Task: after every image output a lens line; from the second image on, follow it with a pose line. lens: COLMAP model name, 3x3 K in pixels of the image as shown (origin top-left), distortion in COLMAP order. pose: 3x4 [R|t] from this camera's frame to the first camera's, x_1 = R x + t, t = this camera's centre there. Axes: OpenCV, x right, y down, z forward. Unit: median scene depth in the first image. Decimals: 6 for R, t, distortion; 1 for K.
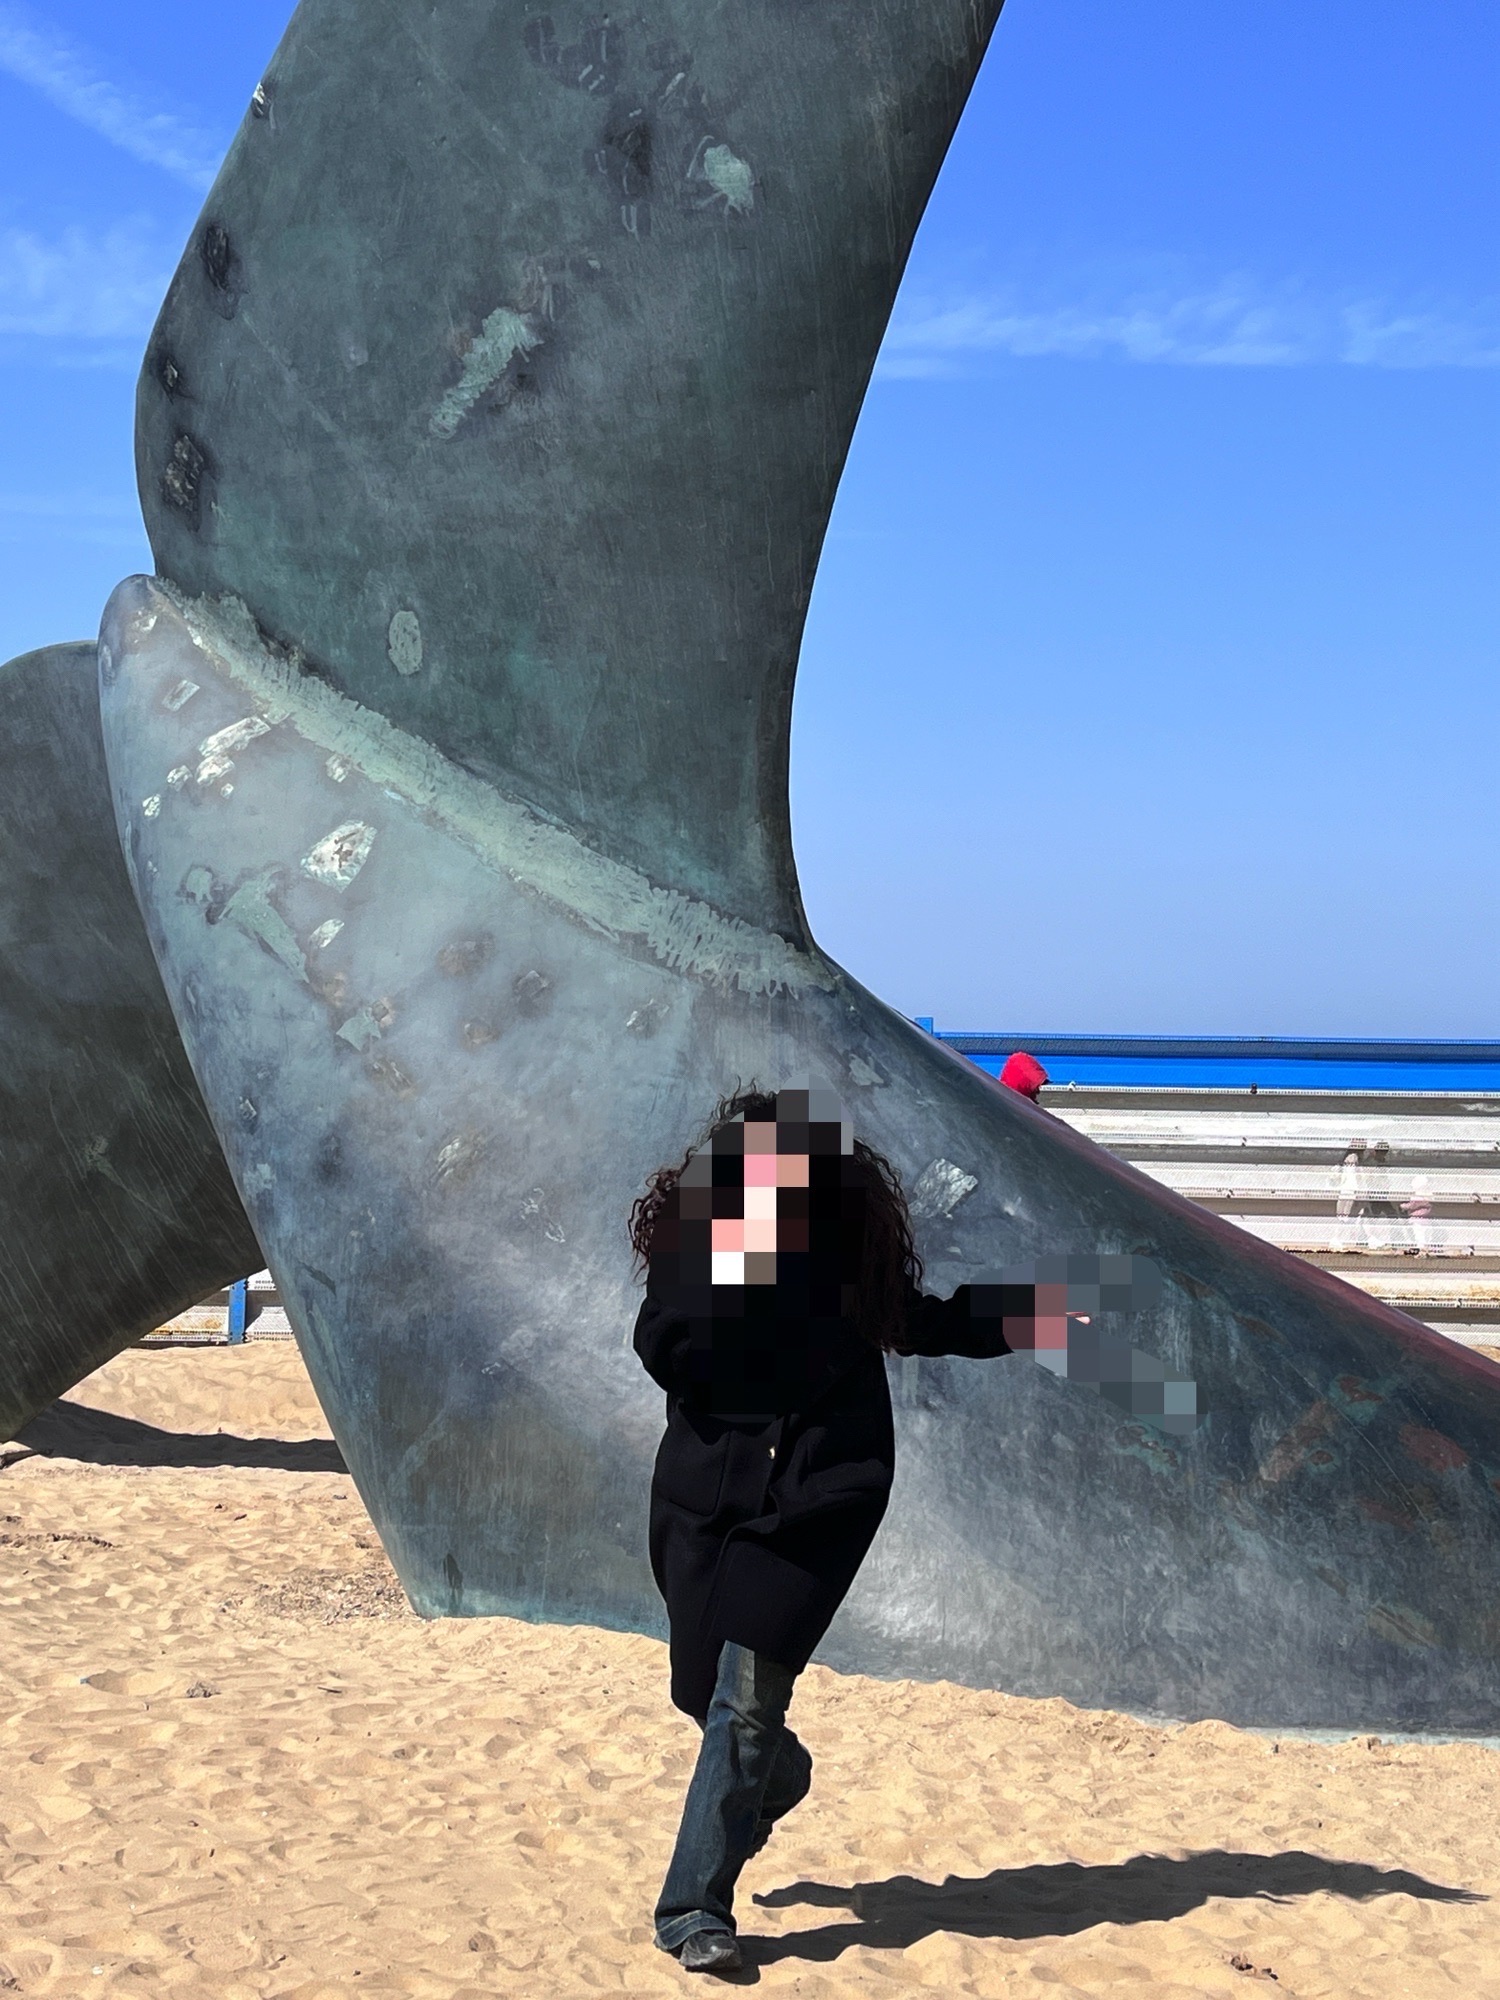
lens RADIAL K [[2830.0, 0, 750.0], [0, 2830.0, 1000.0], [0, 0, 1]] dist [0.223899, -0.965500]
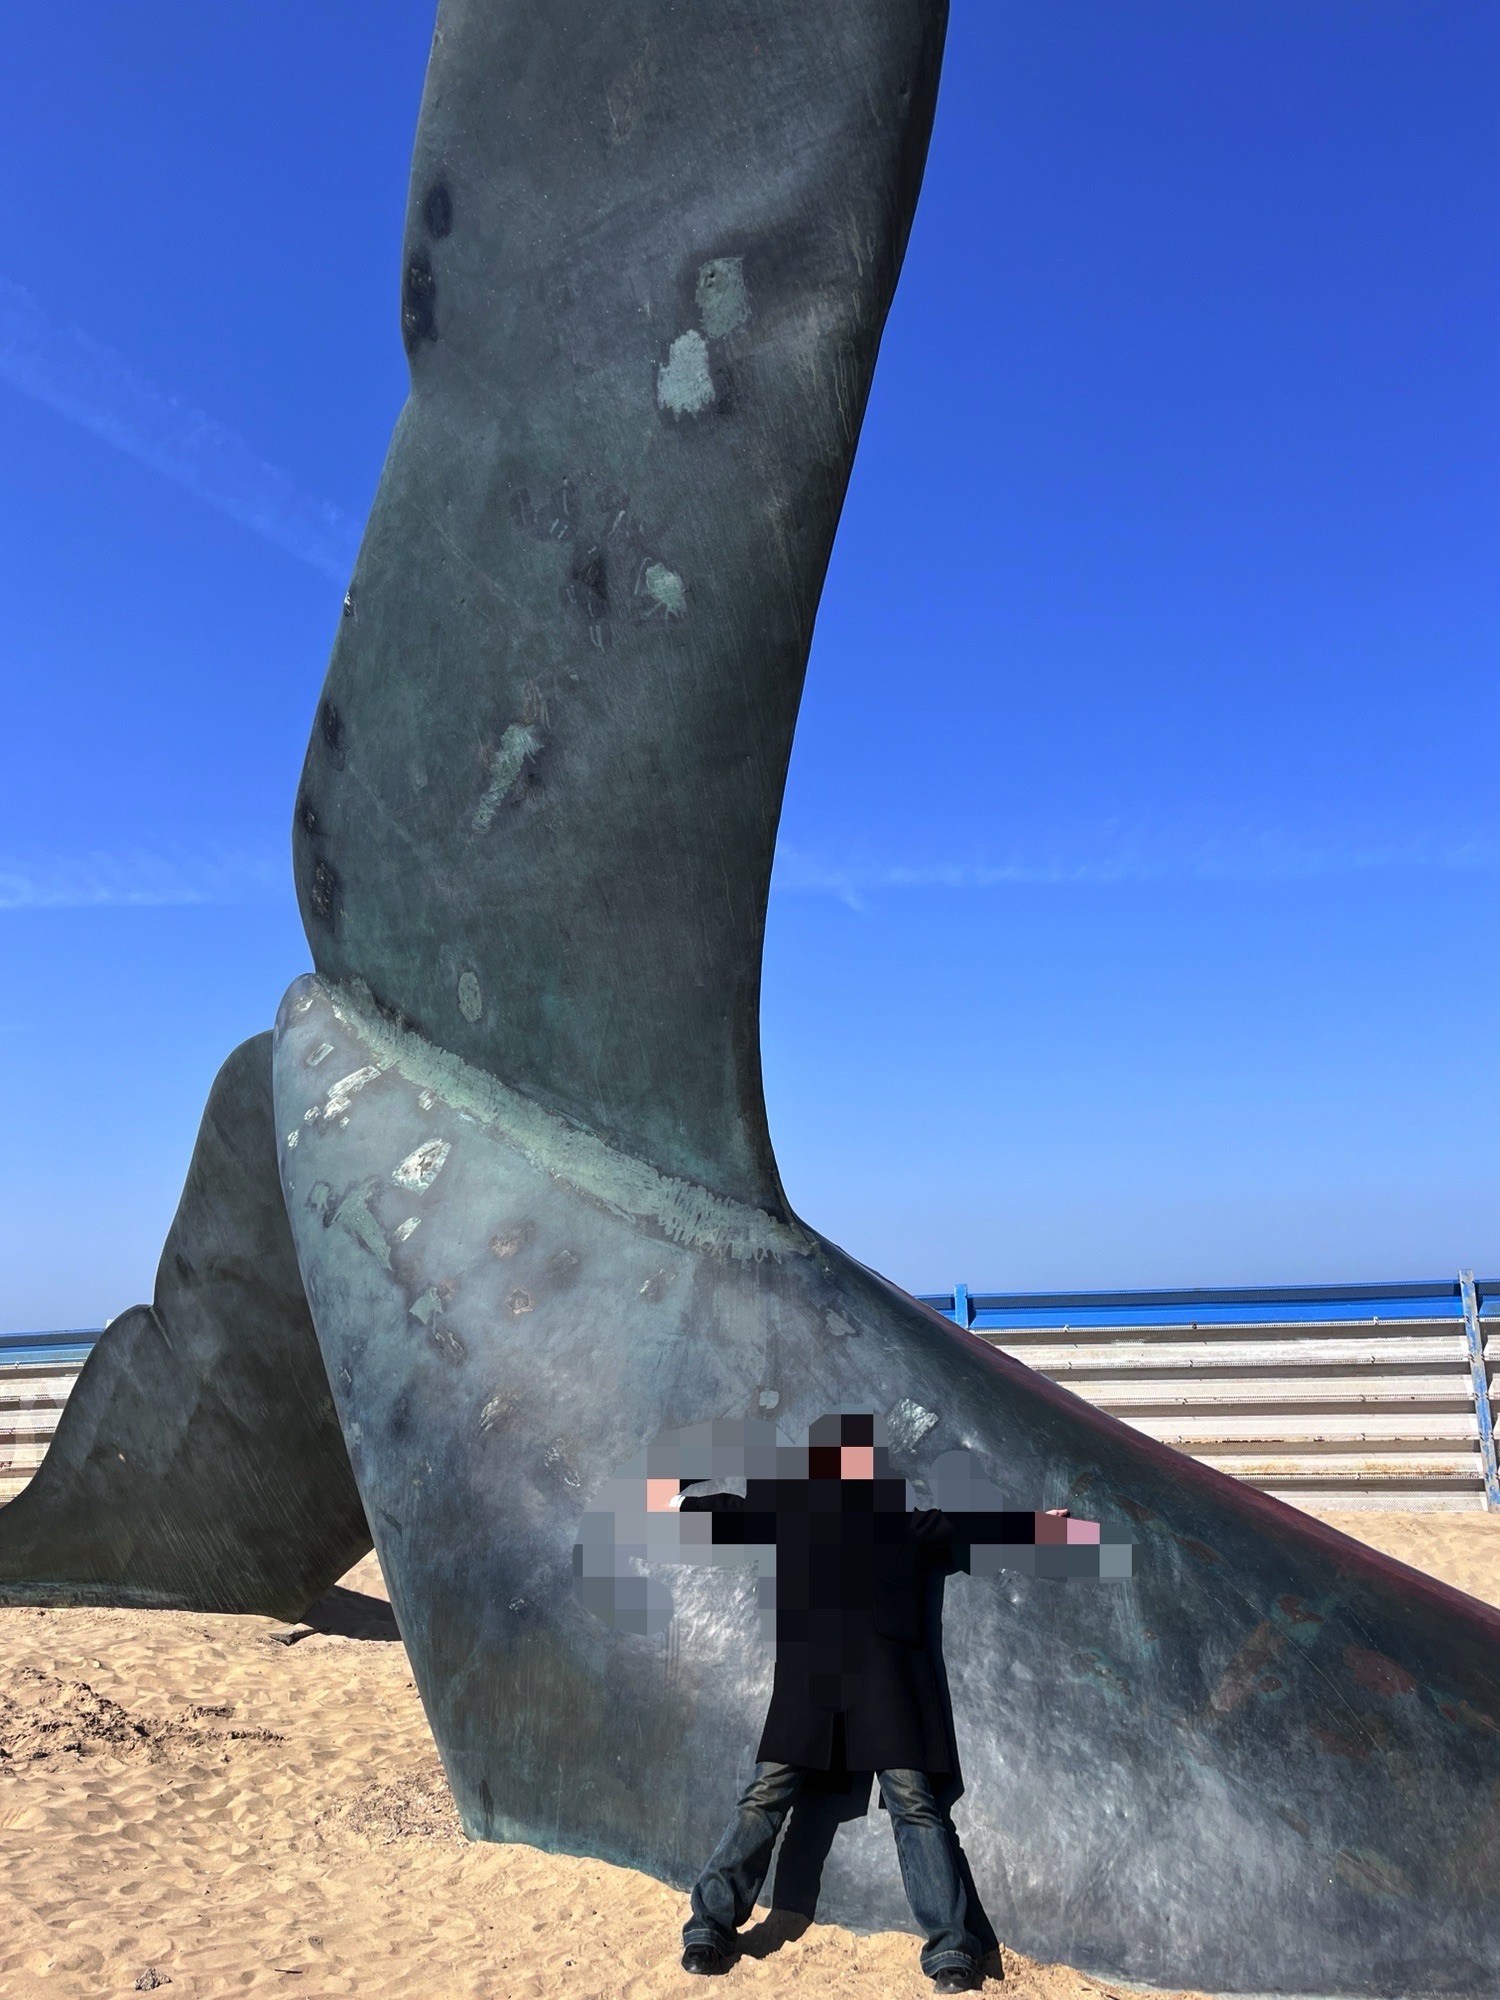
lens RADIAL K [[1577.6, 0, 744.3], [0, 1577.6, 1004.1], [0, 0, 1]] dist [0.062792, -0.072061]
pose [[0.993773, -0.062027, -0.092560, 0.071208], [0.044763, 0.982988, -0.178129, 0.010346], [0.102034, 0.172877, 0.979644, 0.332977]]
